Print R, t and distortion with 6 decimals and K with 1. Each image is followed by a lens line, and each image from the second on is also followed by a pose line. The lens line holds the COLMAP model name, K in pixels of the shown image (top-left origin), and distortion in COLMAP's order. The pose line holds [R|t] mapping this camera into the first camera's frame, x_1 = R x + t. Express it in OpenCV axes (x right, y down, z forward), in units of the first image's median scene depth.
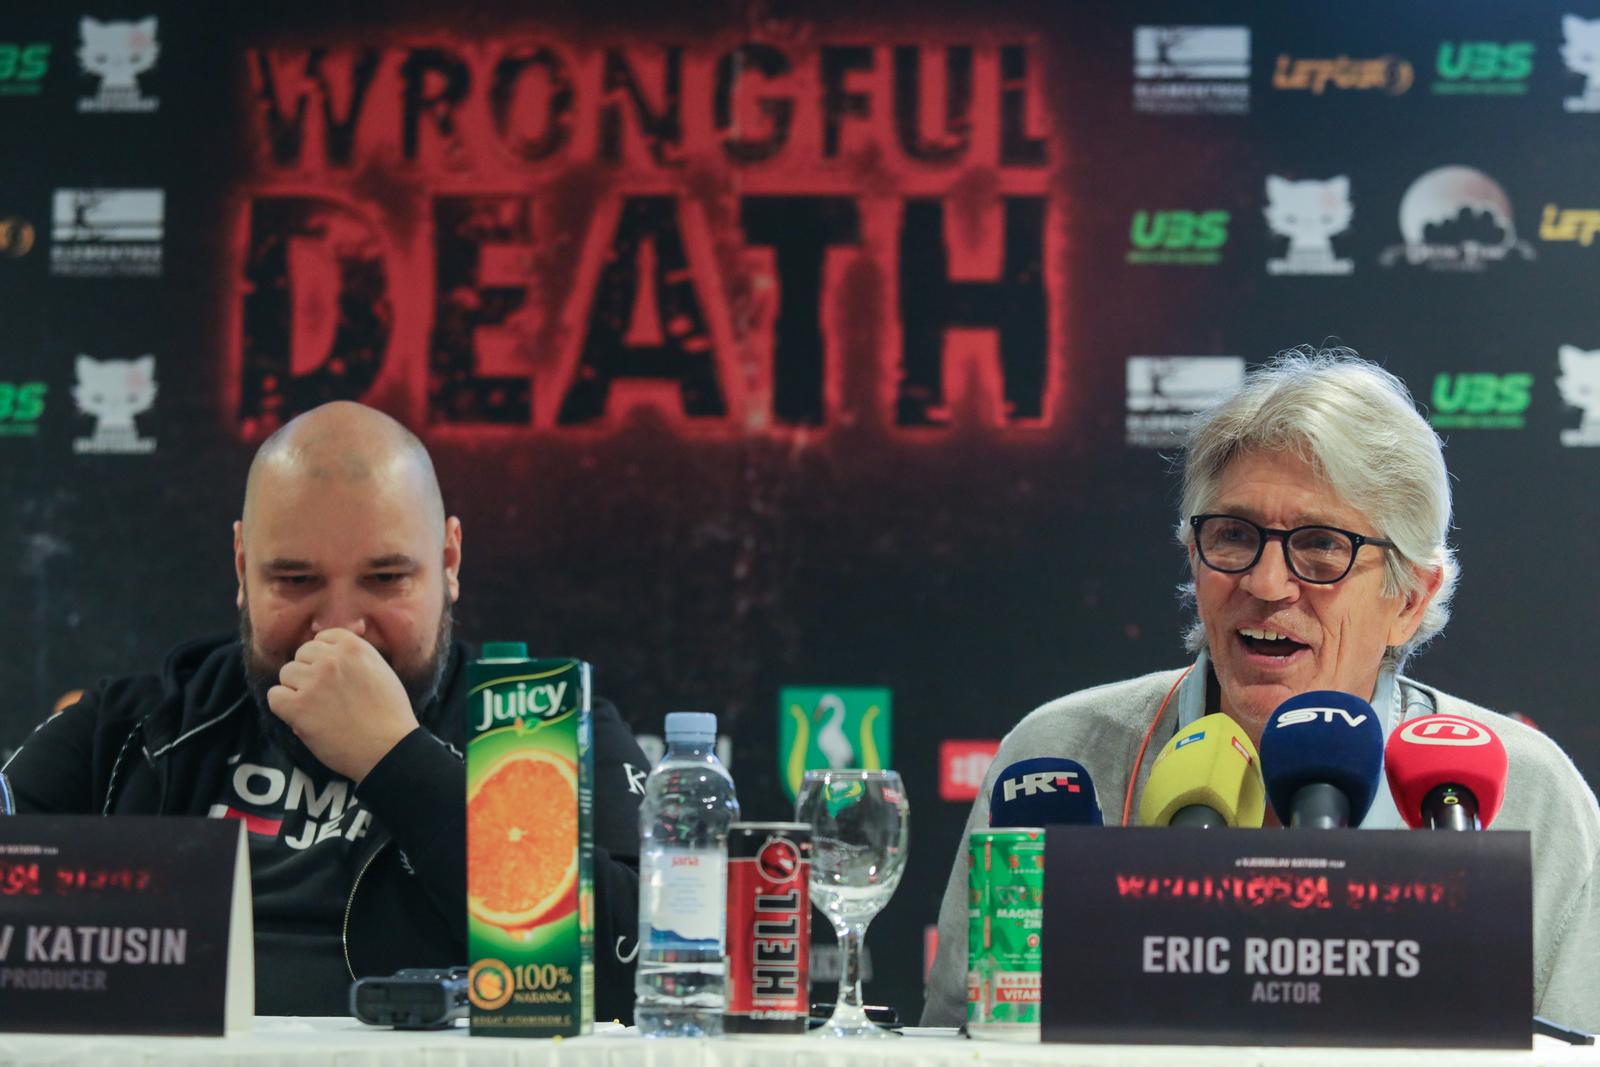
lens RADIAL K [[4169.1, 0, 791.2], [0, 4169.1, 528.0], [0, 0, 1]] dist [-0.075268, 0.000000]
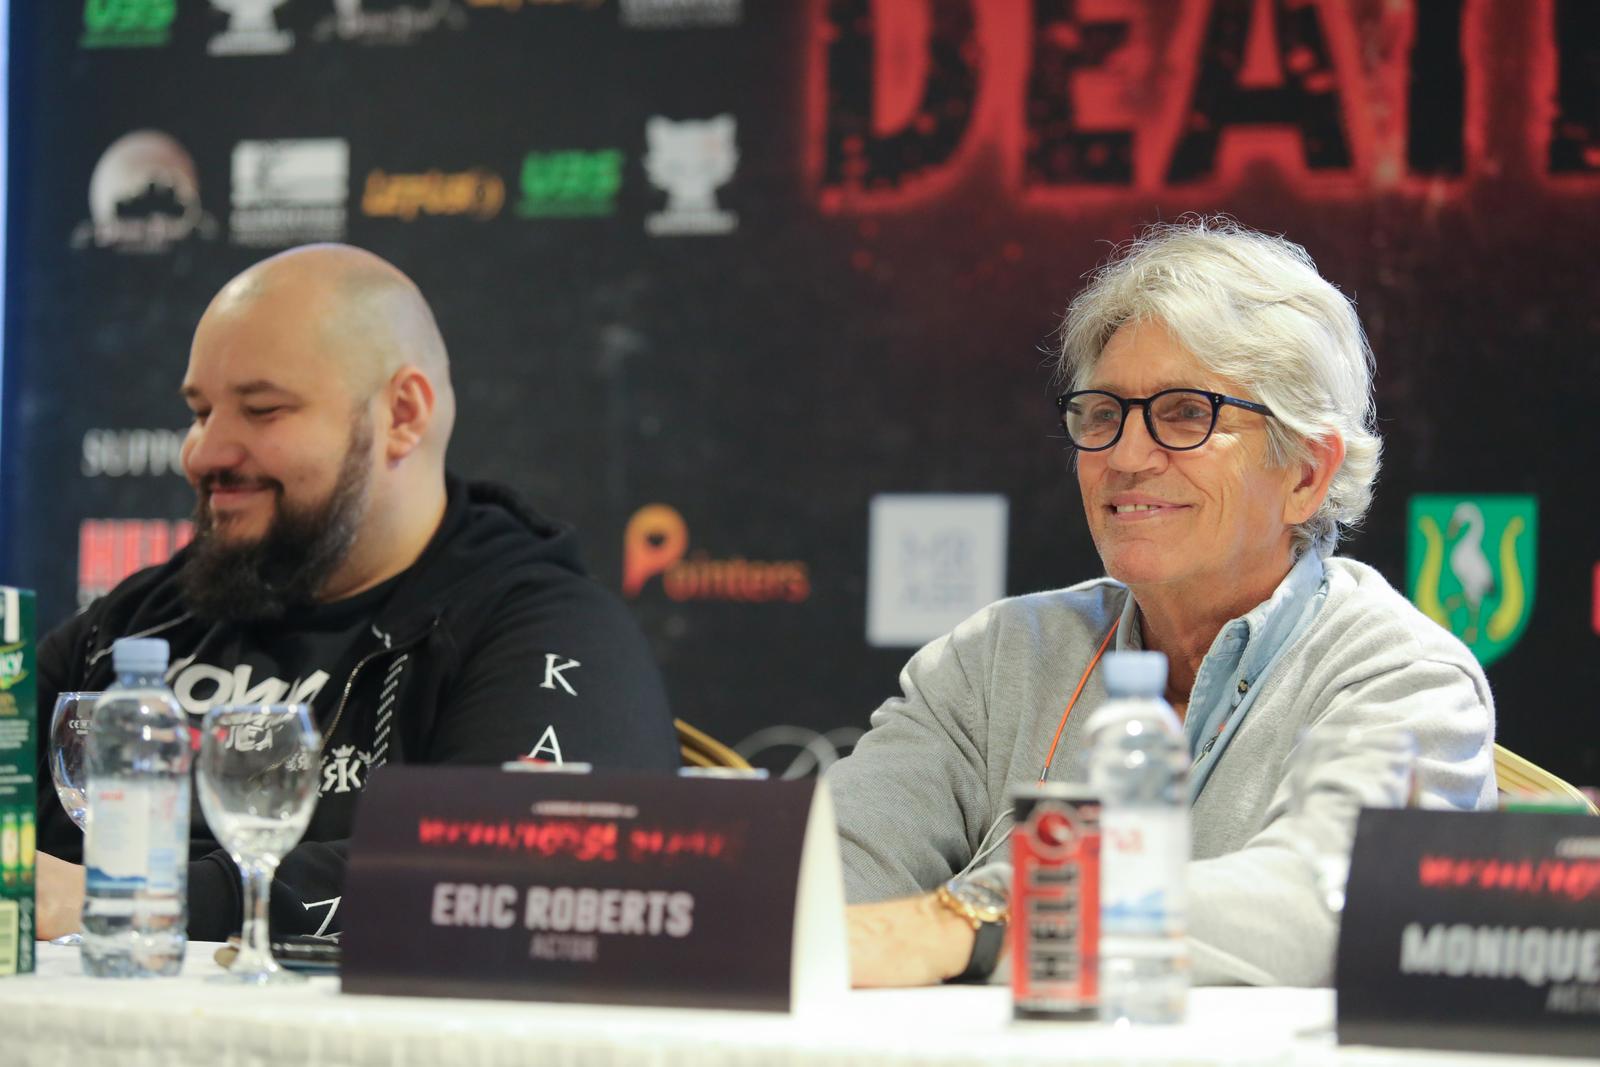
lens RADIAL K [[5567.4, 0, 891.3], [0, 5567.4, 504.6], [0, 0, 1]] dist [0.277919, 0.000000]
pose [[0.926300, -0.008774, -0.376686, 0.316856], [0.033389, 0.997707, 0.058866, -0.028658], [0.375306, -0.067104, 0.924469, -0.062232]]
